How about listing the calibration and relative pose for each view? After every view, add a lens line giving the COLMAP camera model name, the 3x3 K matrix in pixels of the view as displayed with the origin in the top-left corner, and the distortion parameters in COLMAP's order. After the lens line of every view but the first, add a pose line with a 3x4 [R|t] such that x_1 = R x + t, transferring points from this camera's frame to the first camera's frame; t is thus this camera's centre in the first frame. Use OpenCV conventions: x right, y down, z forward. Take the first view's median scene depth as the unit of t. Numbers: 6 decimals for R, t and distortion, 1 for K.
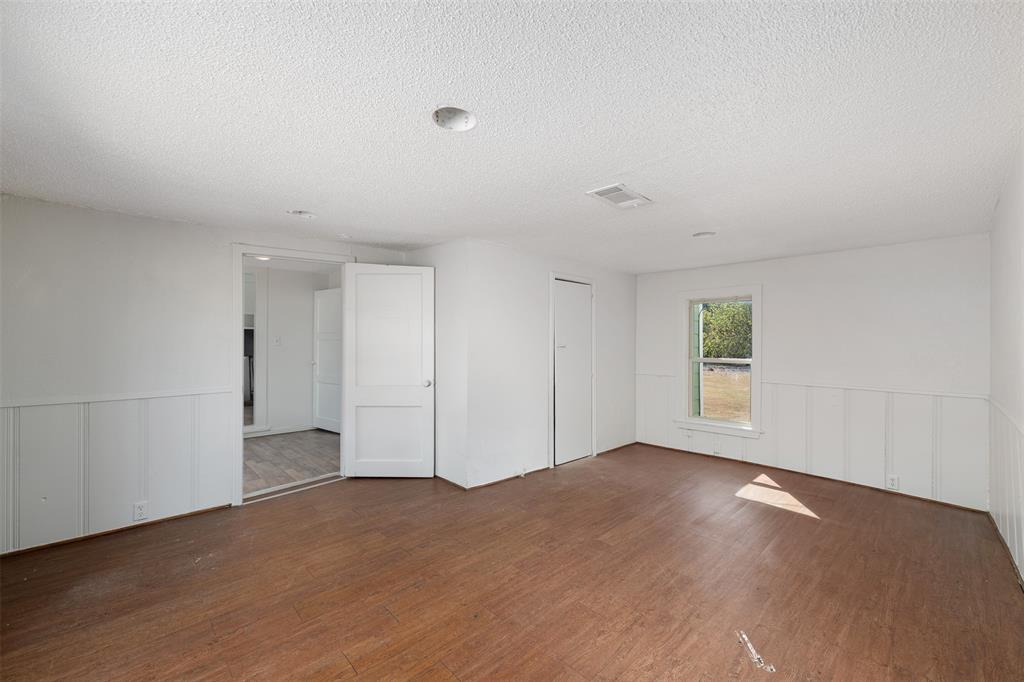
lens RADIAL K [[410.6, 0, 510.5], [0, 410.6, 339.1], [0, 0, 1]] dist [0.001595, -0.000138]
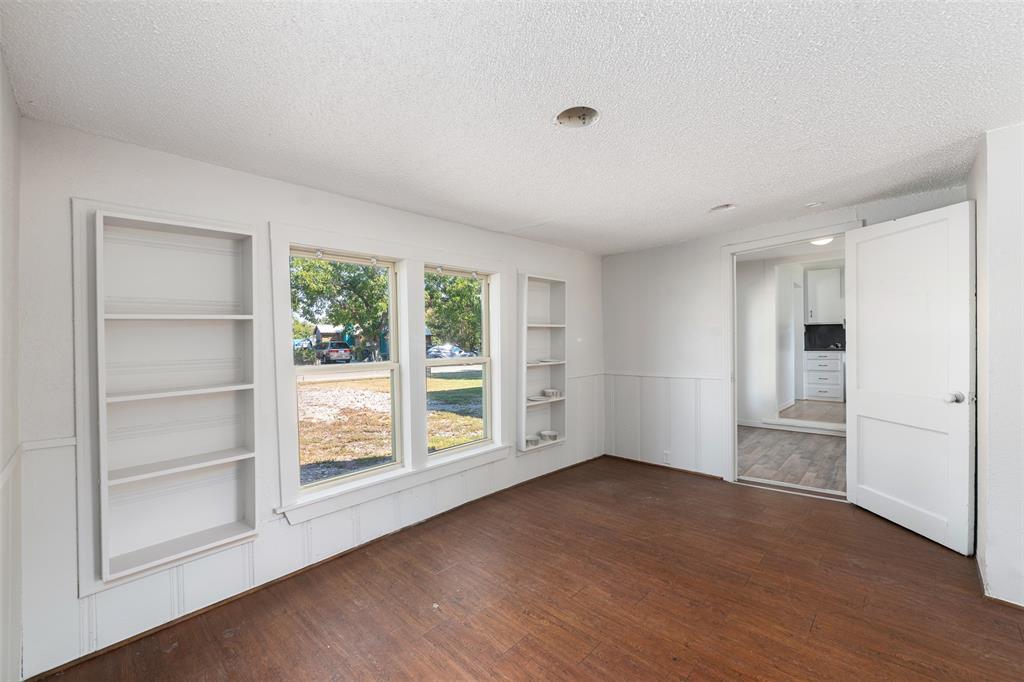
lens RADIAL K [[410.6, 0, 511.6], [0, 410.6, 344.9], [0, 0, 1]] dist [0.001595, -0.000138]
pose [[0.067113, 0.008838, -0.997706, 0.403662], [0.026367, 0.999596, 0.010629, 0.007387], [0.997397, -0.027020, 0.066853, 0.348455]]
